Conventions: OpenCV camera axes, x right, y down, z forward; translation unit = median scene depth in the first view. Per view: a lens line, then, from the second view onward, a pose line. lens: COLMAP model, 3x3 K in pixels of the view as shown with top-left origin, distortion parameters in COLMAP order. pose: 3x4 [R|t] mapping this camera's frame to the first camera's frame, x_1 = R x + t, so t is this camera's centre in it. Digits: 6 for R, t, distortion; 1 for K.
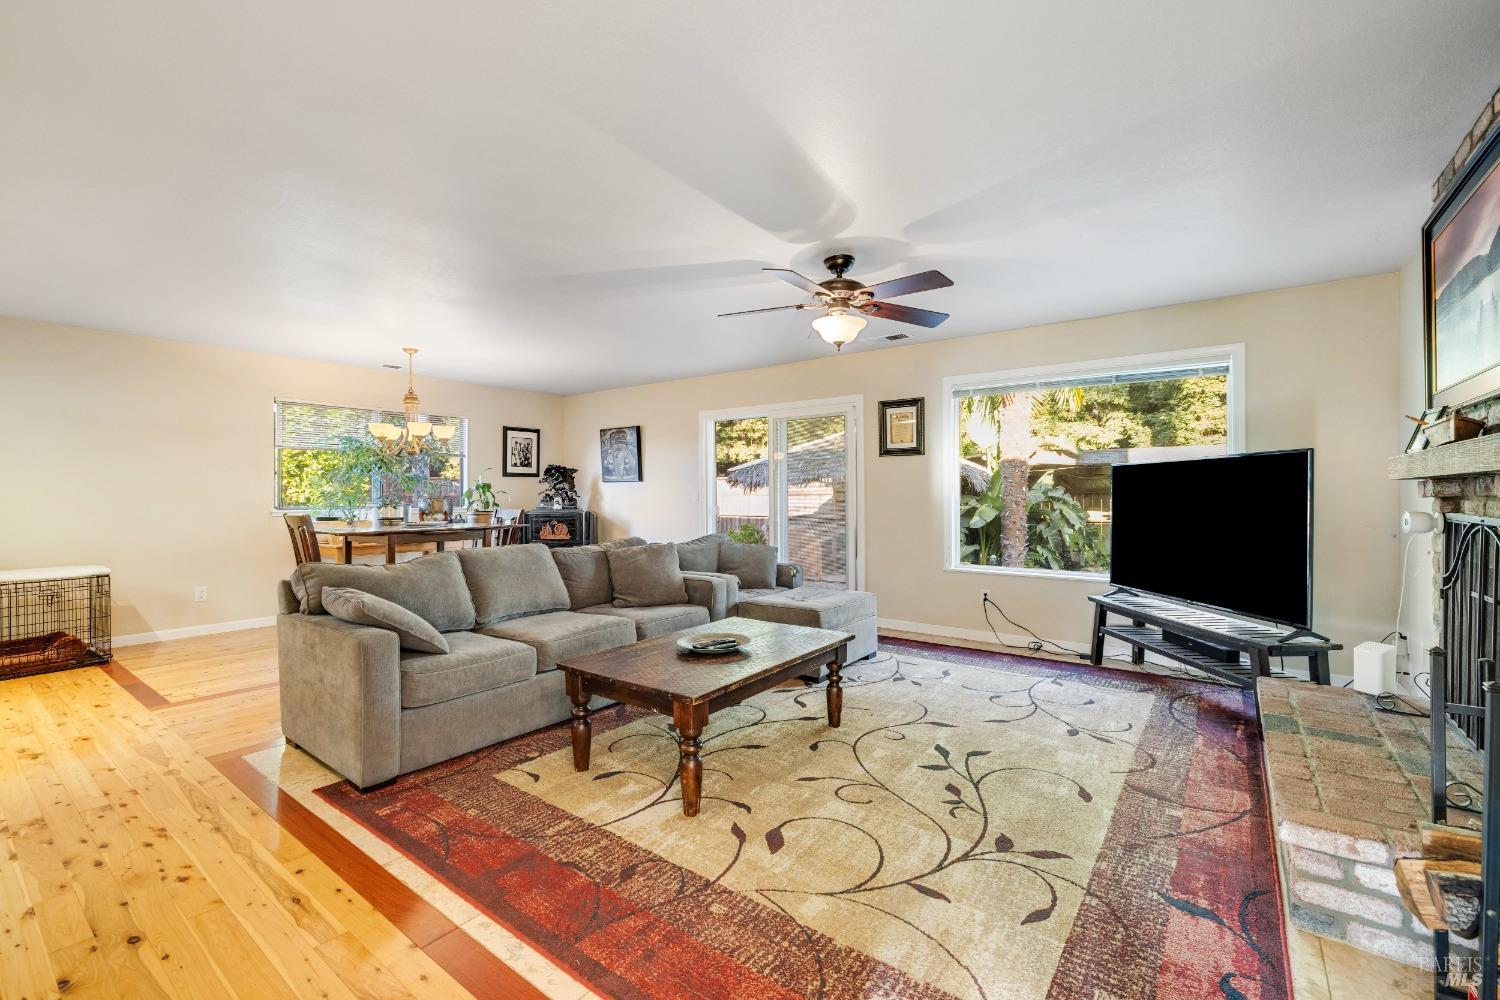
lens RADIAL K [[630.7, 0, 749.7], [0, 630.7, 493.1], [0, 0, 1]] dist [-0.001612, -0.000687]
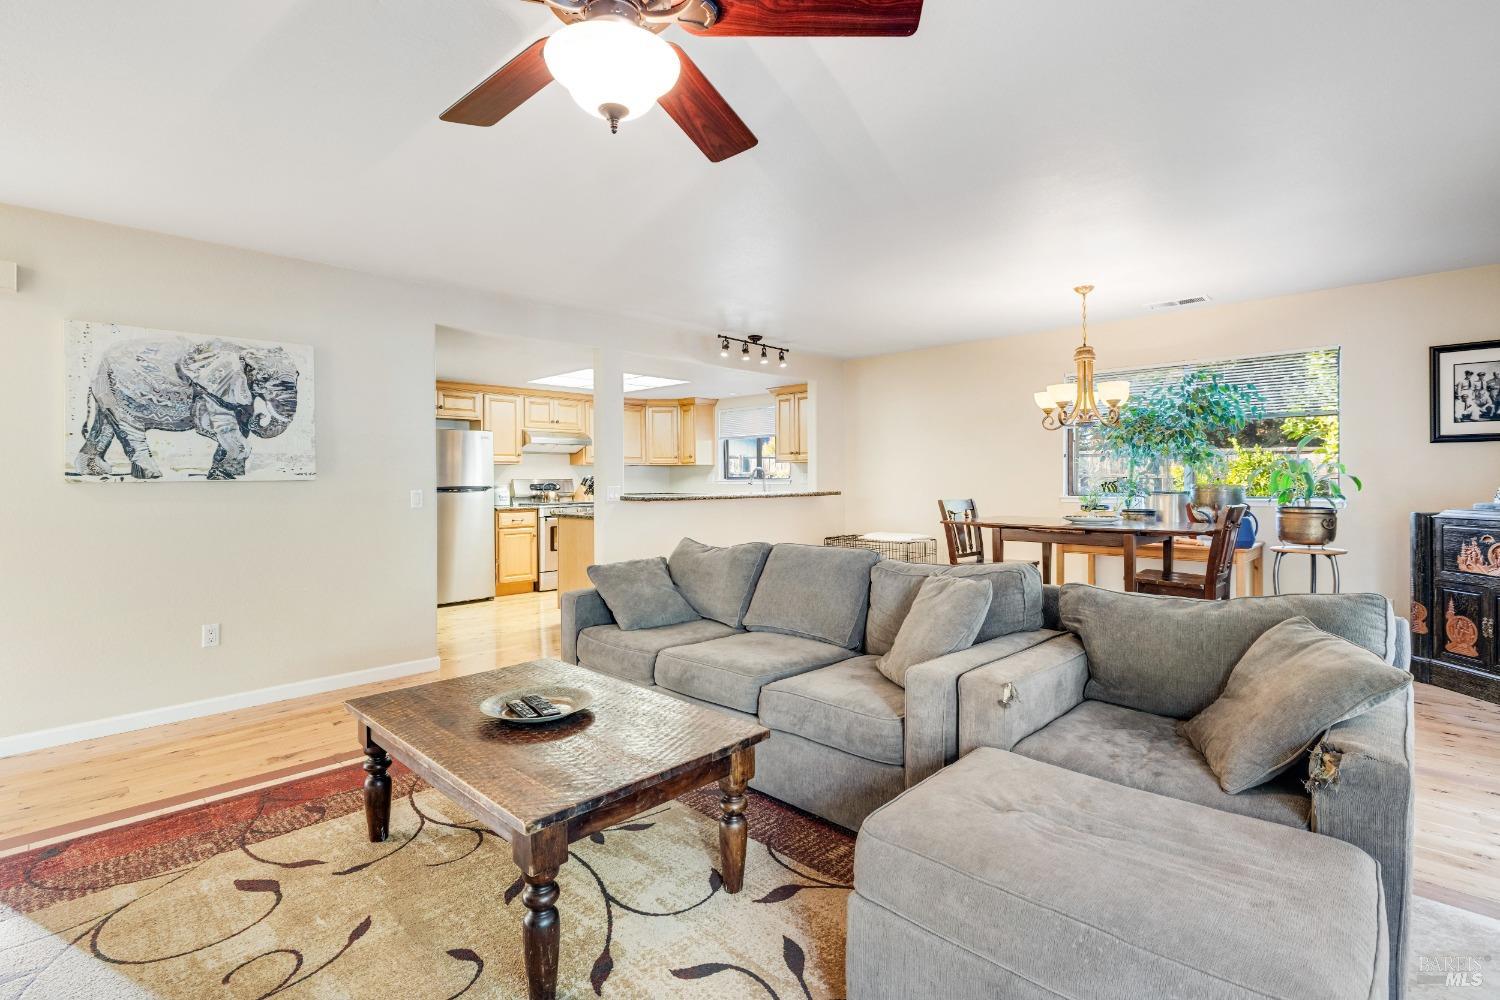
lens RADIAL K [[705.3, 0, 747.1], [0, 705.3, 474.6], [0, 0, 1]] dist [-0.003564, -0.000889]
pose [[-0.132711, -0.002547, -0.991151, 0.828147], [0.007713, 0.999964, -0.003603, -0.007700], [0.991125, -0.008123, -0.132687, 1.634883]]
